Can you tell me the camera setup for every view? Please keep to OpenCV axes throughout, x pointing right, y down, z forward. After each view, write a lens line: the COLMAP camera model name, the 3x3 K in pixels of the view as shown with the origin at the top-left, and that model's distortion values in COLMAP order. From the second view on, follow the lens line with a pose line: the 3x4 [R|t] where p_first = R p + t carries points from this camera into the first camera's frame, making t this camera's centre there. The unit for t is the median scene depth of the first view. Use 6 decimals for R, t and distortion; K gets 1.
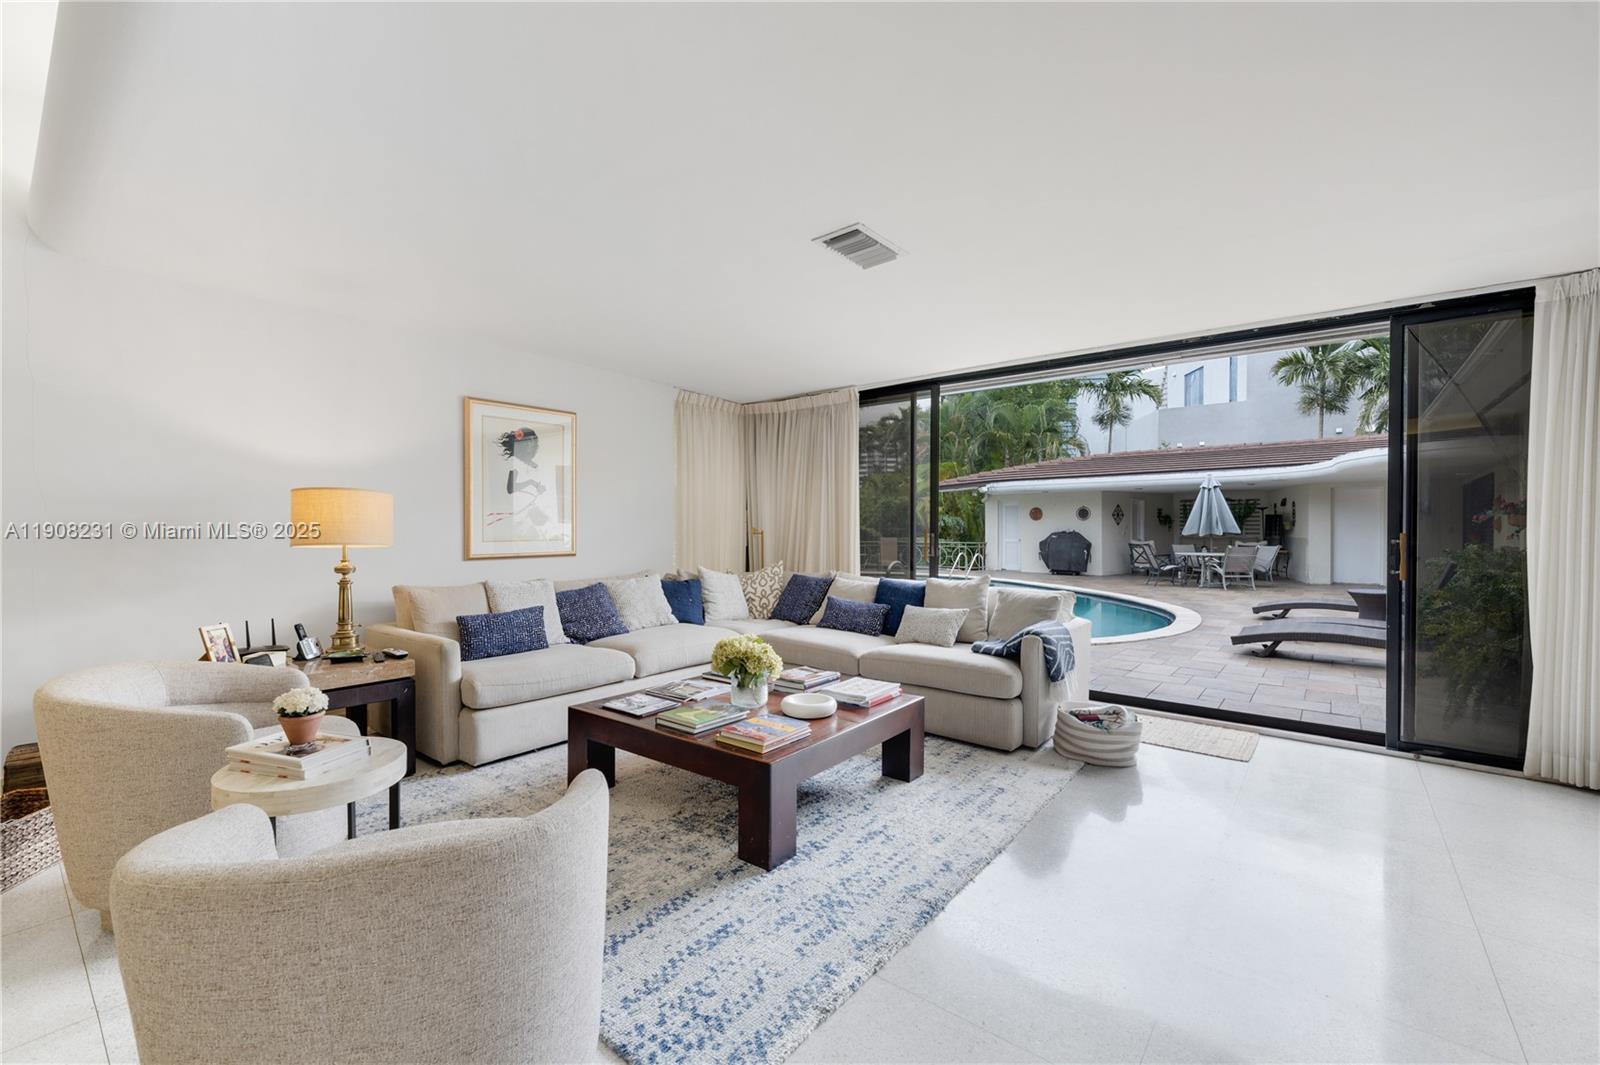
lens RADIAL K [[676.0, 0, 793.9], [0, 676.0, 532.5], [0, 0, 1]] dist [-0.000852, -0.001206]
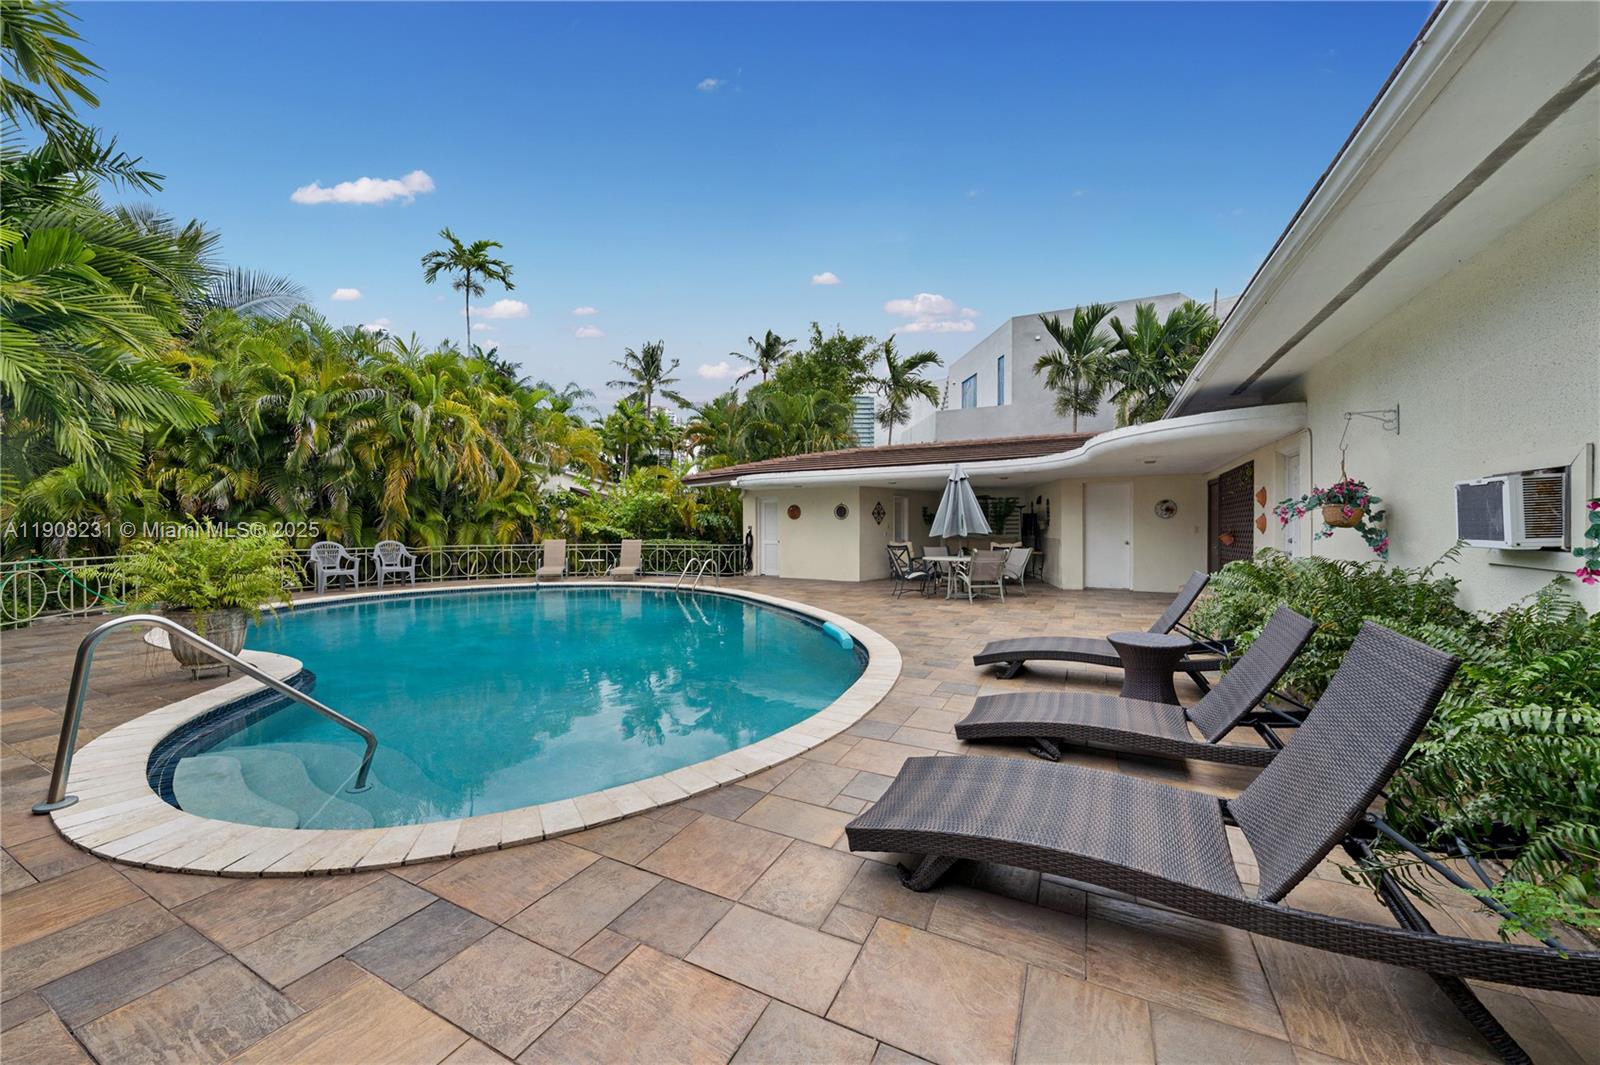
lens RADIAL K [[568.2, 0, 808.6], [0, 568.2, 532.3], [0, 0, 1]] dist [-0.003422, -0.000596]
pose [[0.976554, -0.003286, 0.215246, 0.343726], [0.002880, 0.999993, 0.002197, -0.003695], [-0.215252, -0.001526, 0.976557, 0.425310]]
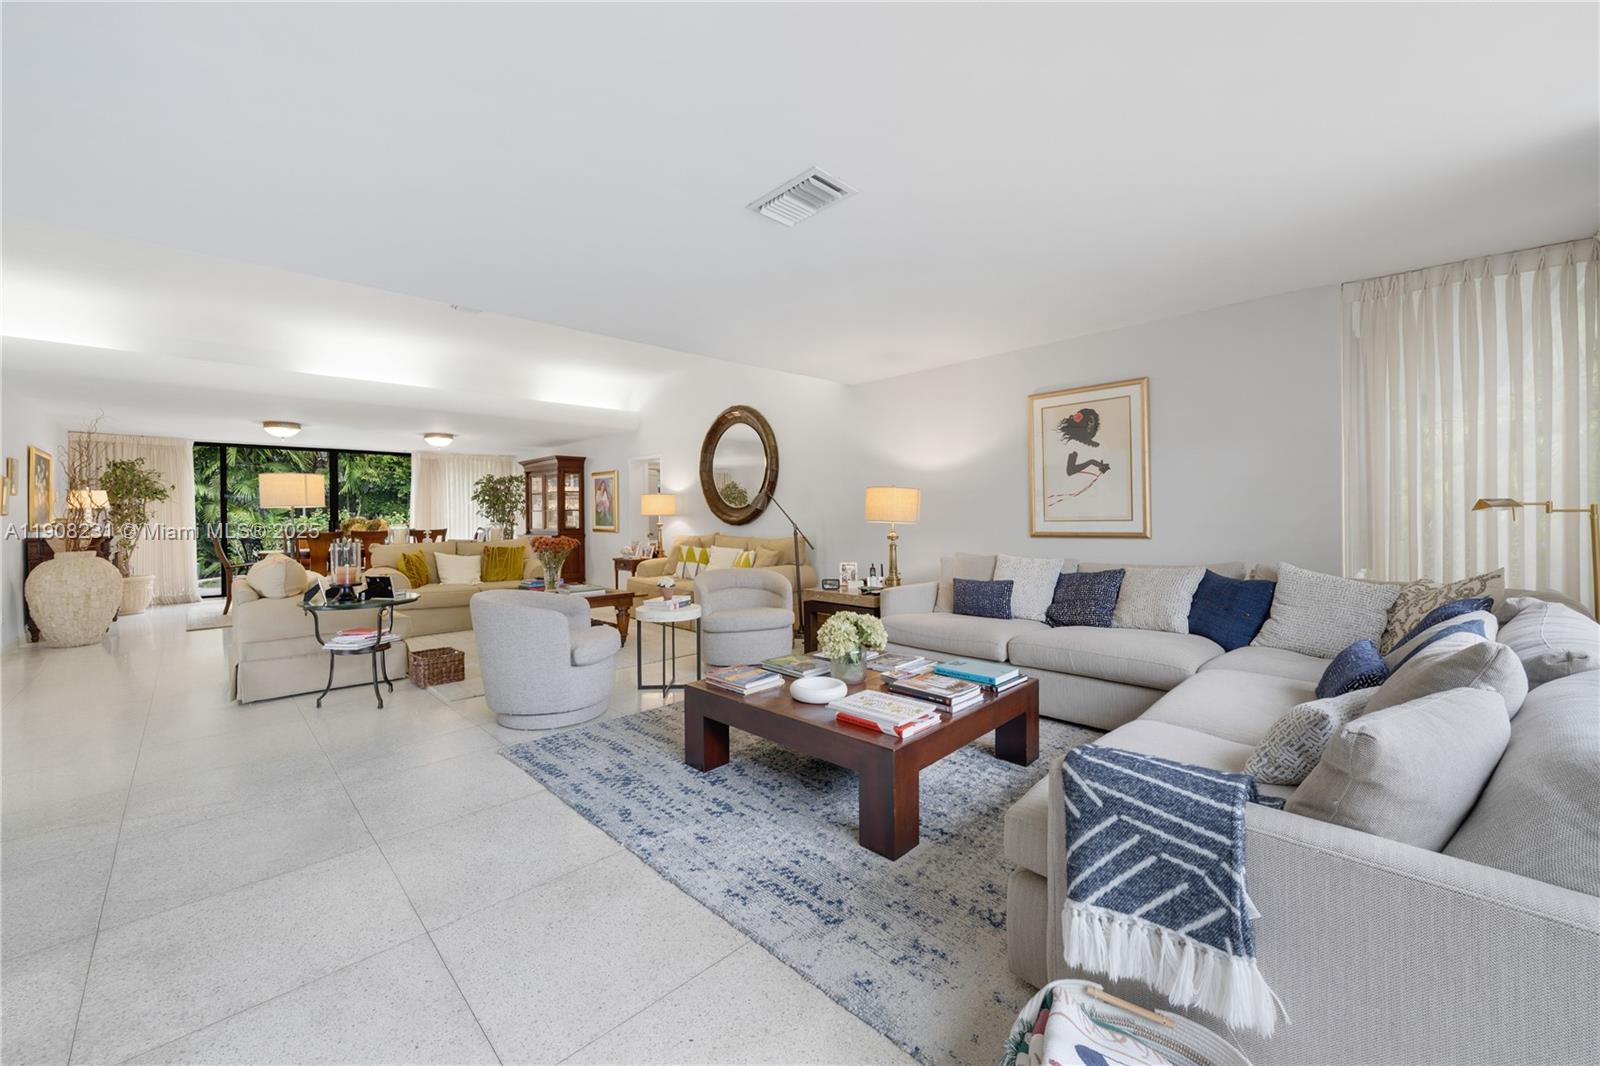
lens RADIAL K [[613.1, 0, 789.0], [0, 613.1, 521.4], [0, 0, 1]] dist [-0.001960, 0.000003]
pose [[-0.128102, 0.008492, -0.991725, 0.247867], [0.006163, 0.999951, 0.007767, 0.001373], [0.991742, -0.005117, -0.128148, 0.293418]]
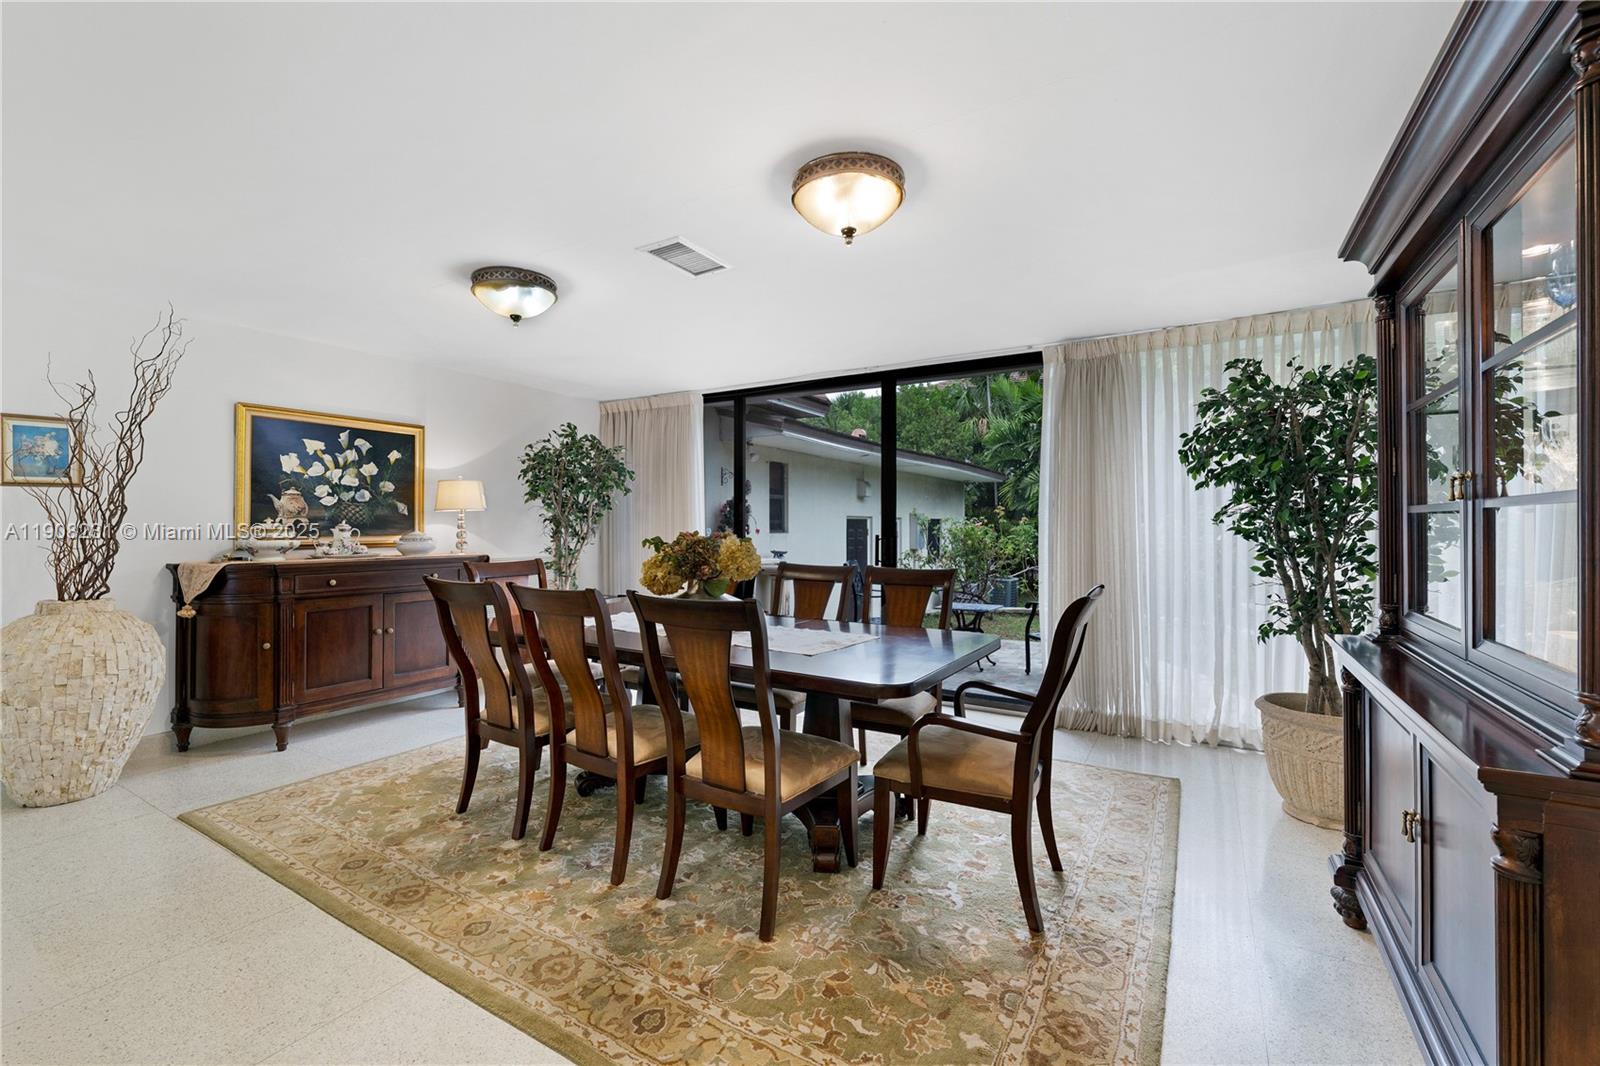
lens RADIAL K [[676.0, 0, 795.0], [0, 676.0, 518.7], [0, 0, 1]] dist [-0.000852, -0.001206]
pose [[-0.990804, -0.005274, -0.135205, -0.498543], [-0.004355, 0.999965, -0.007095, -0.005153], [0.135237, -0.006441, -0.990792, -0.091359]]
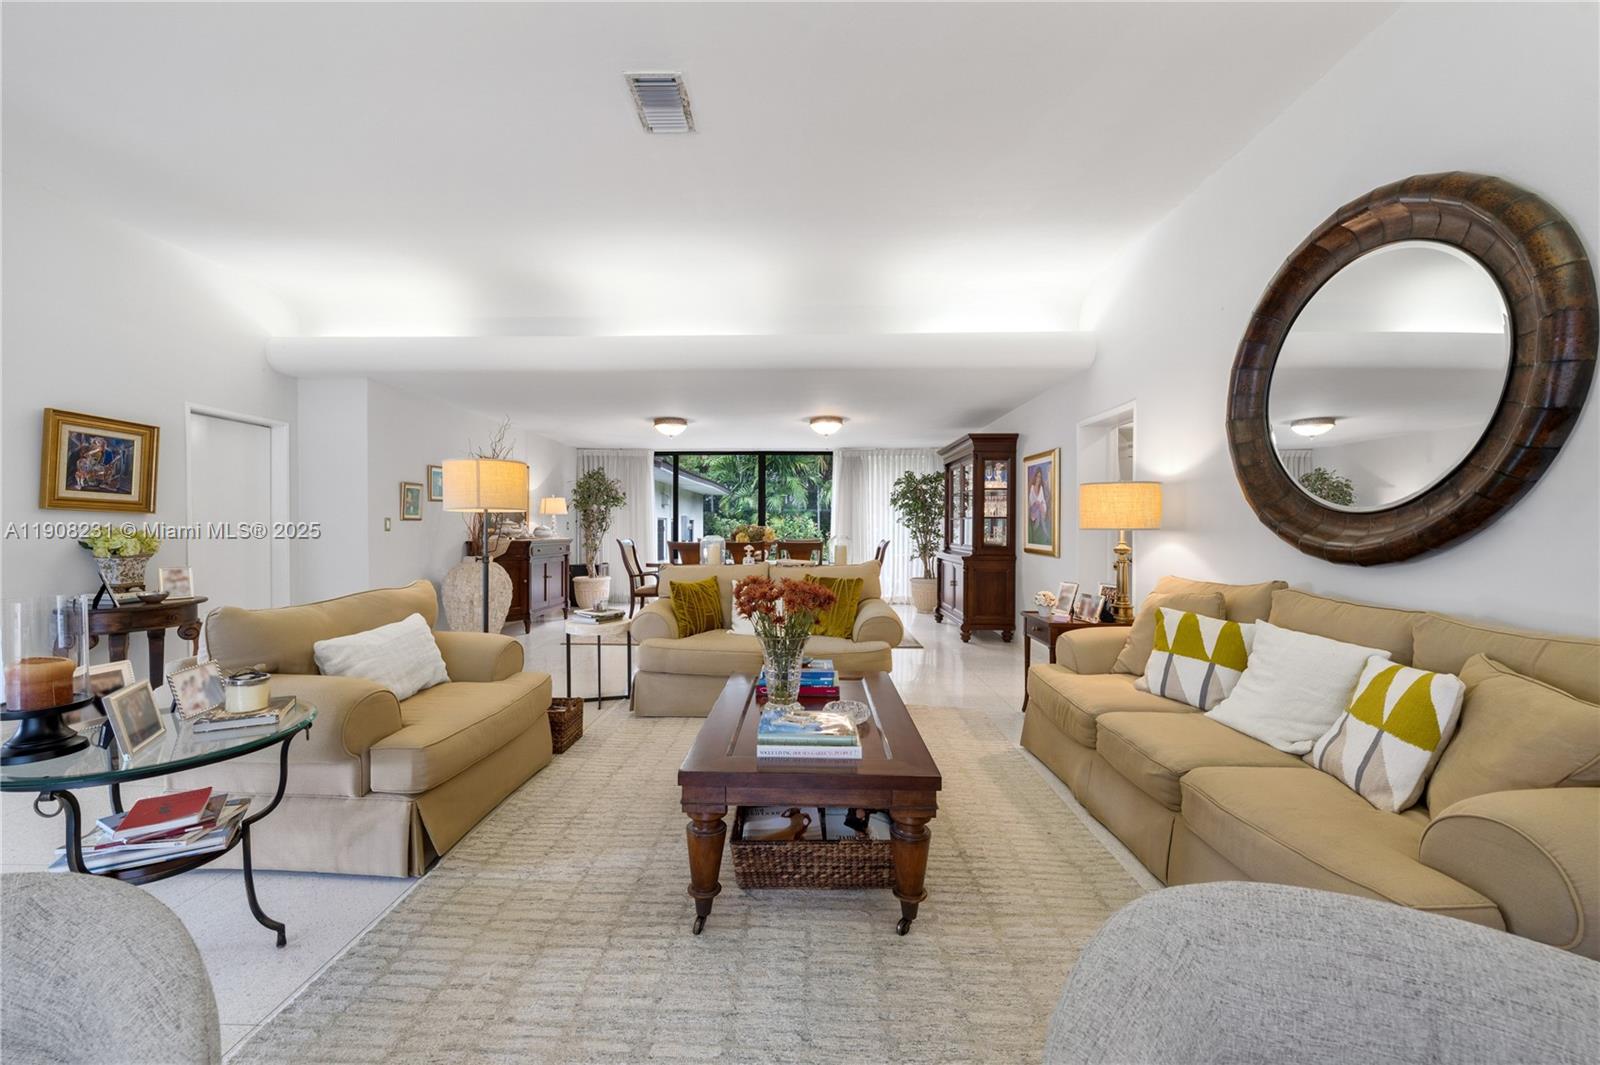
lens RADIAL K [[607.1, 0, 794.7], [0, 607.1, 532.5], [0, 0, 1]] dist [-0.008768, -0.000058]
pose [[-0.797372, 0.002161, -0.603485, -0.119899], [-0.007485, 0.999881, 0.013469, -0.002563], [0.603442, 0.015257, -0.797261, 0.201612]]
